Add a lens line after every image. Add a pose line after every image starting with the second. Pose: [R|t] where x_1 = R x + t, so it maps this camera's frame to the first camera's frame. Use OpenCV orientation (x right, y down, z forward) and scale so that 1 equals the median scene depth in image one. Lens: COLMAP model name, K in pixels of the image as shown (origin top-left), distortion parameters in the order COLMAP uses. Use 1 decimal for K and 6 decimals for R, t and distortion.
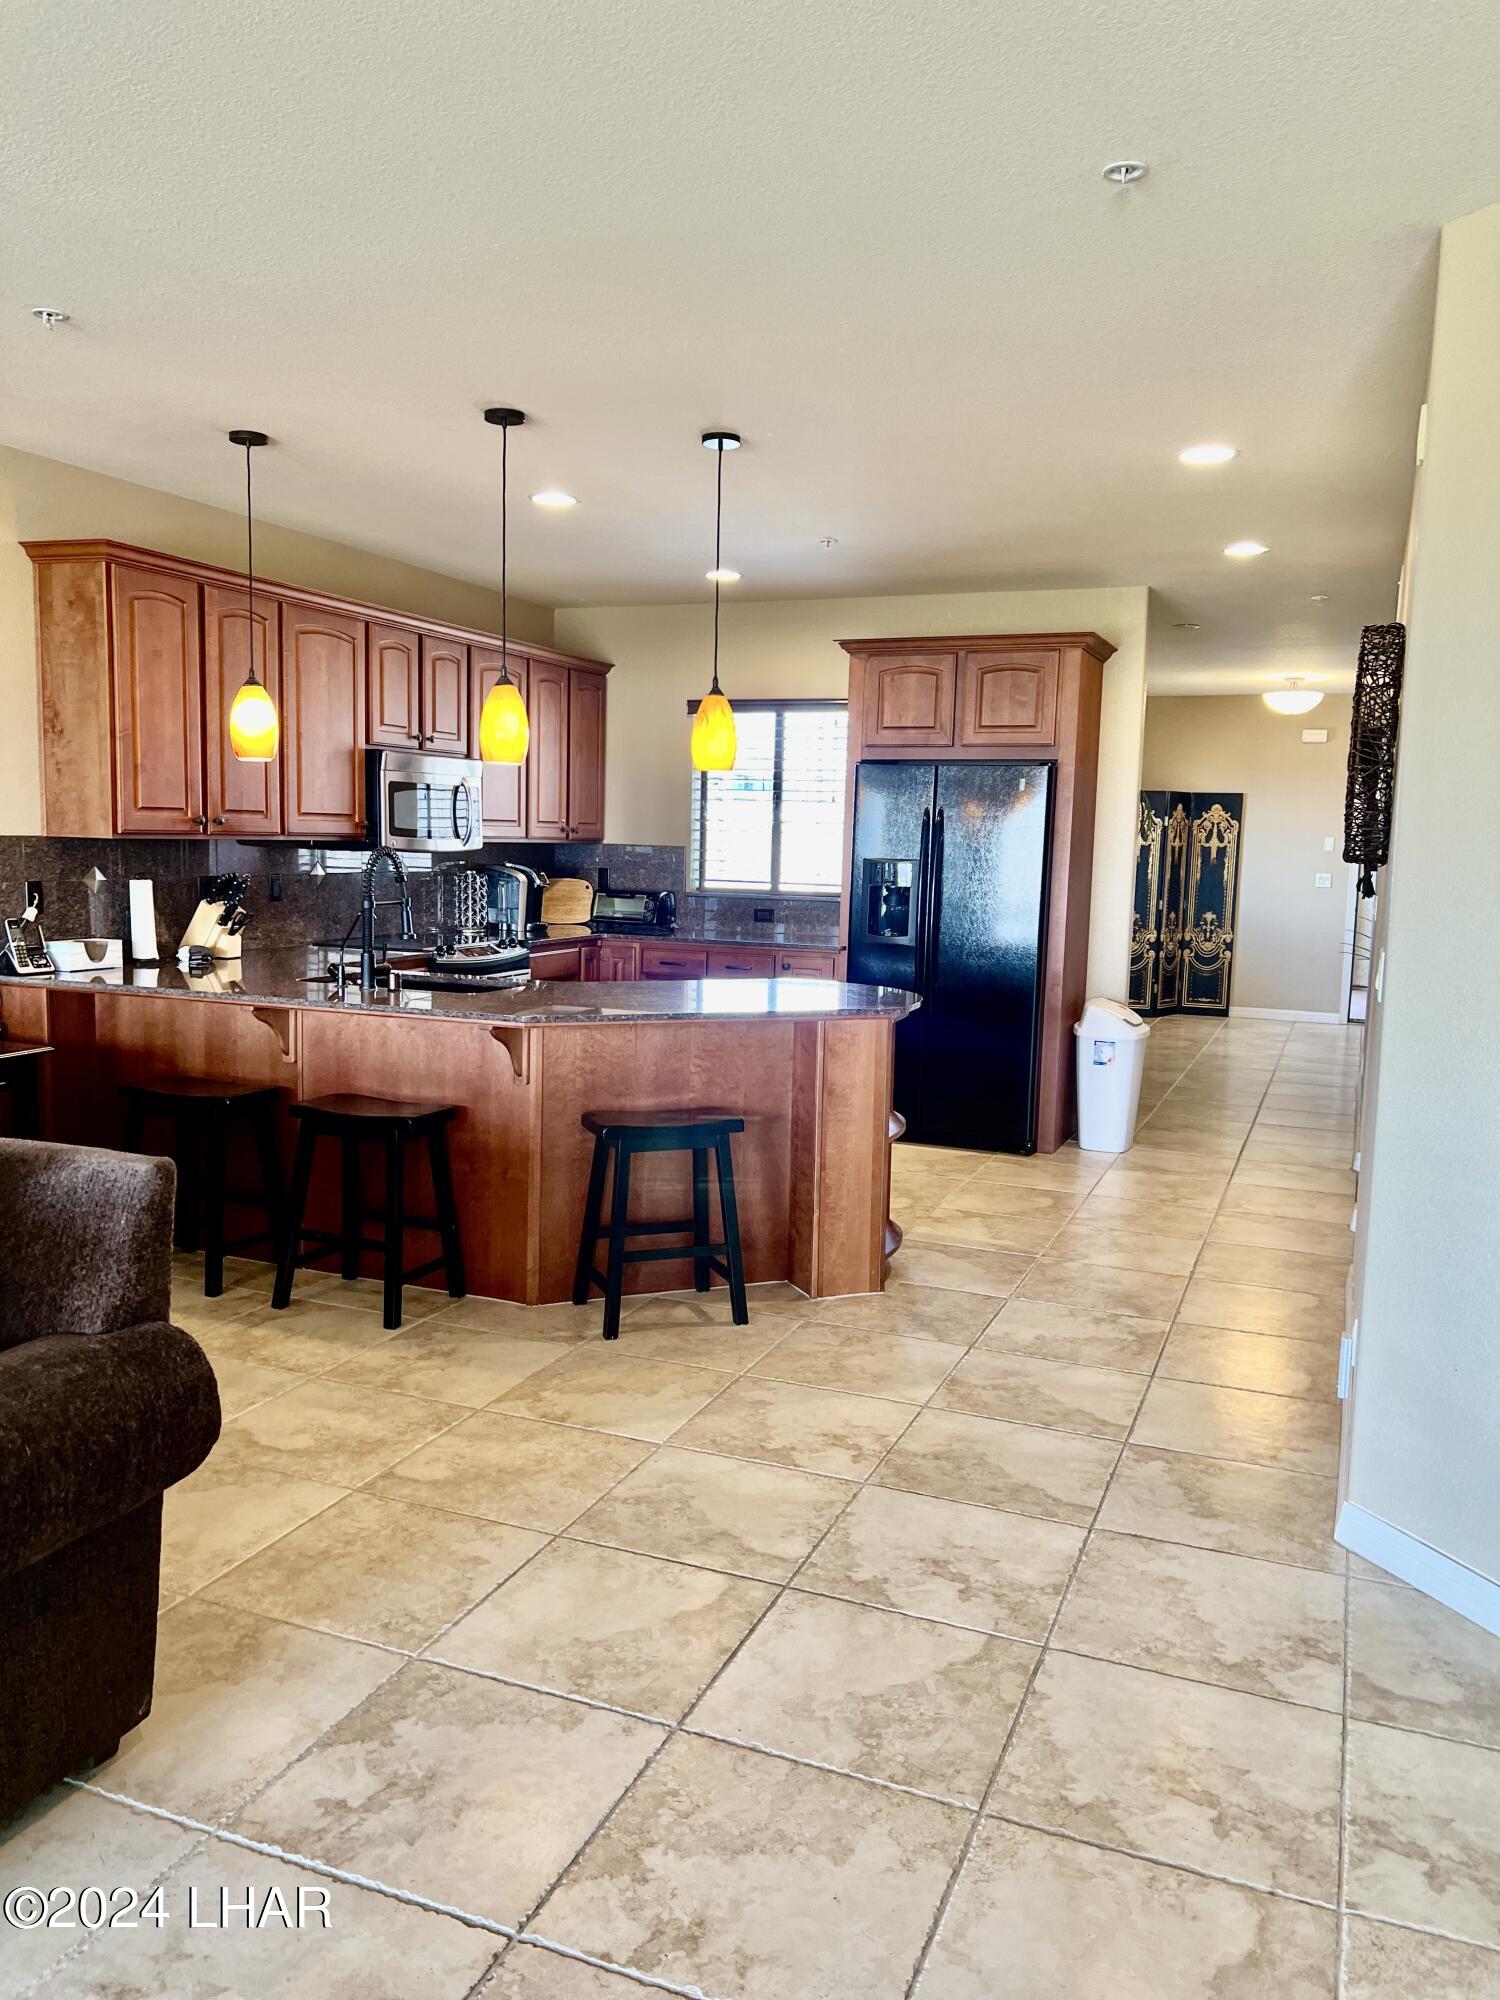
lens RADIAL K [[1471.6, 0, 750.0], [0, 1471.6, 1000.0], [0, 0, 1]] dist [0.071204, -0.075516]
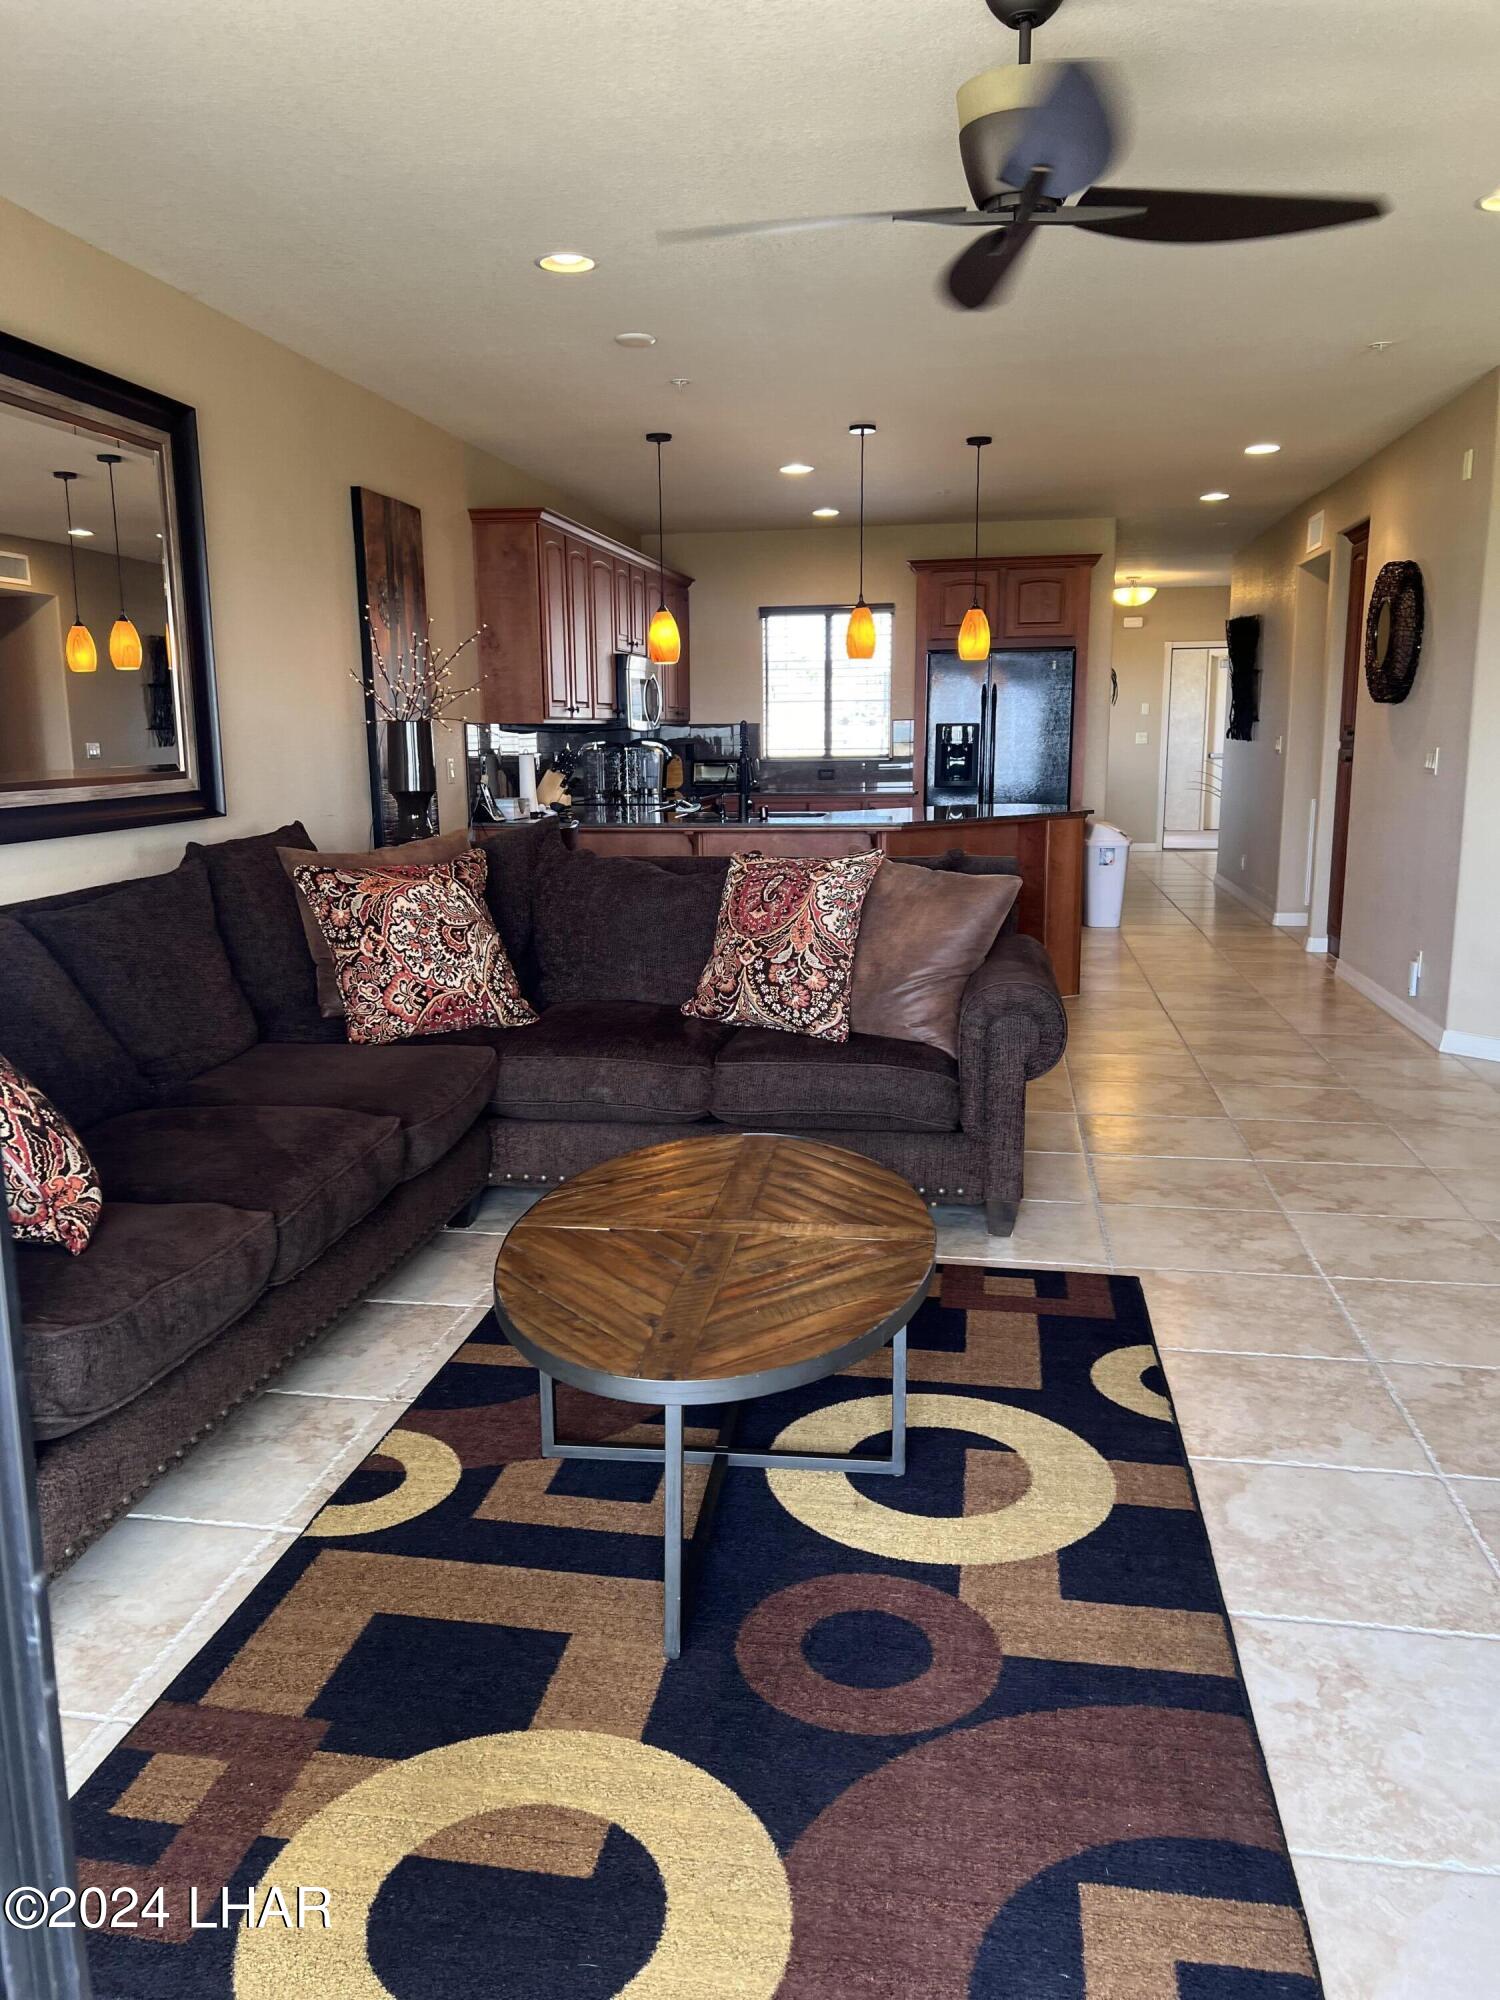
lens RADIAL K [[1471.6, 0, 750.0], [0, 1471.6, 1000.0], [0, 0, 1]] dist [0.071204, -0.075516]
pose [[0.974753, -0.076451, 0.209791, -0.394439], [0.061376, 0.995105, 0.077455, 0.040884], [-0.214685, -0.062624, 0.974674, -0.306525]]
